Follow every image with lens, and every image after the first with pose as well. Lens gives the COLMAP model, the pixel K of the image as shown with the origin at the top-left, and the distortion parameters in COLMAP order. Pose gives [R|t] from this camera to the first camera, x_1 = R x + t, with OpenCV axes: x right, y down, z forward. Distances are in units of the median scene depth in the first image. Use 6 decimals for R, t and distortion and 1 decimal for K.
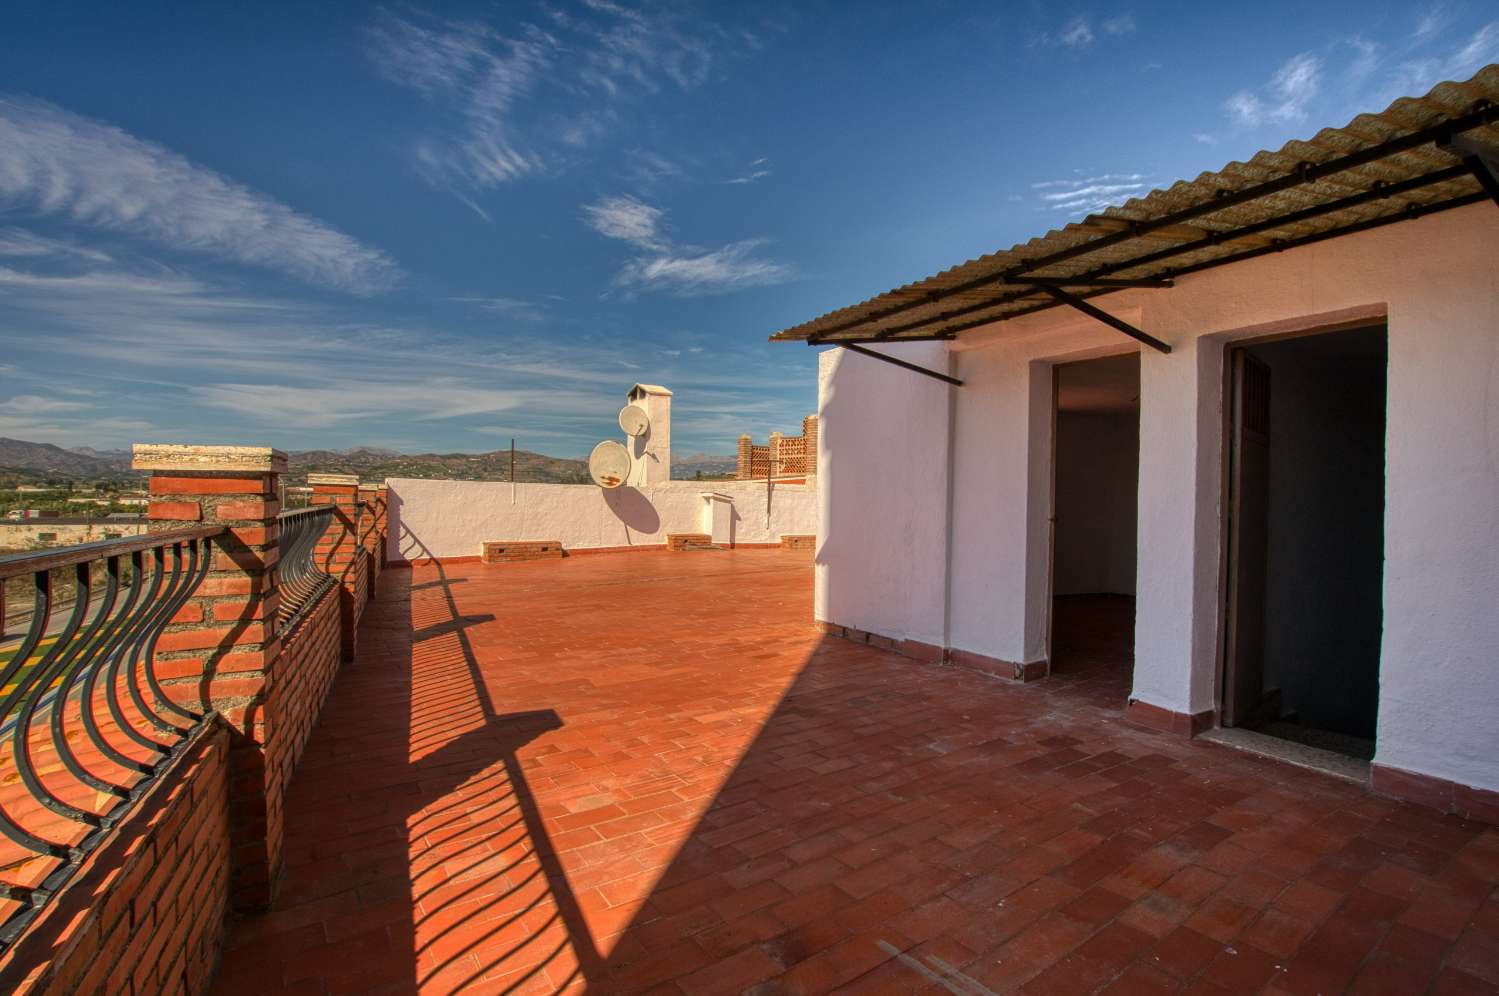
lens RADIAL K [[691.6, 0, 749.5], [0, 691.6, 498.0], [0, 0, 1]] dist [-0.015270, 0.000812]
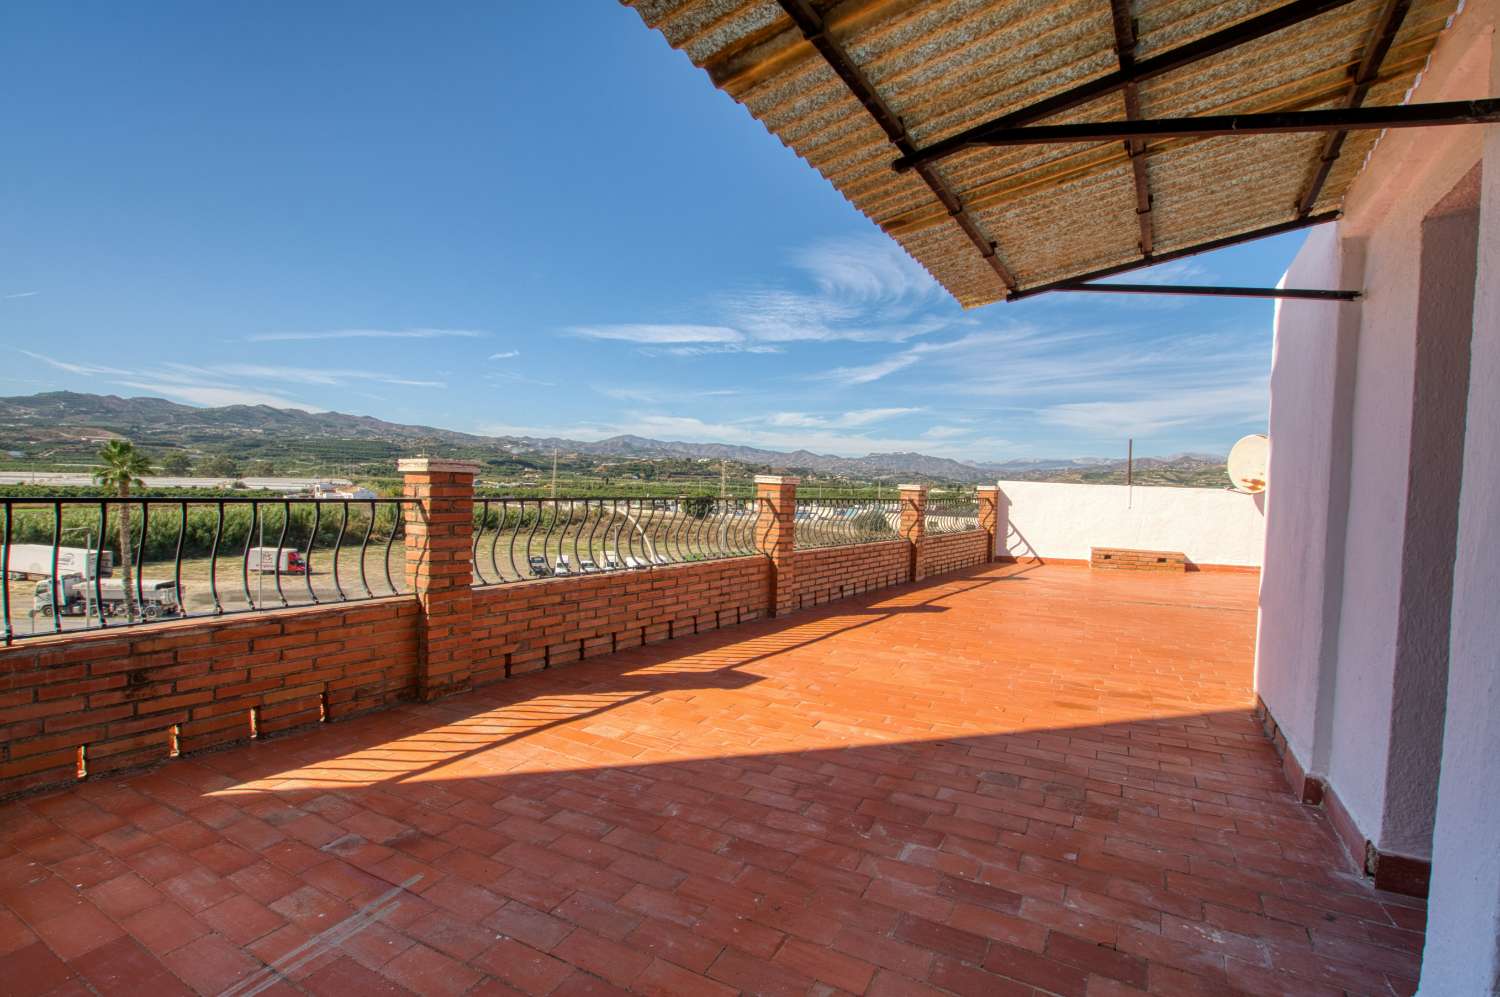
lens RADIAL K [[656.4, 0, 750.0], [0, 656.4, 498.5], [0, 0, 1]] dist [-0.035802, 0.004996]
pose [[0.489208, 0.020545, -0.871925, 0.577025], [-0.024802, 0.999646, 0.009639, -0.002160], [0.871814, 0.016910, 0.489544, 0.393868]]
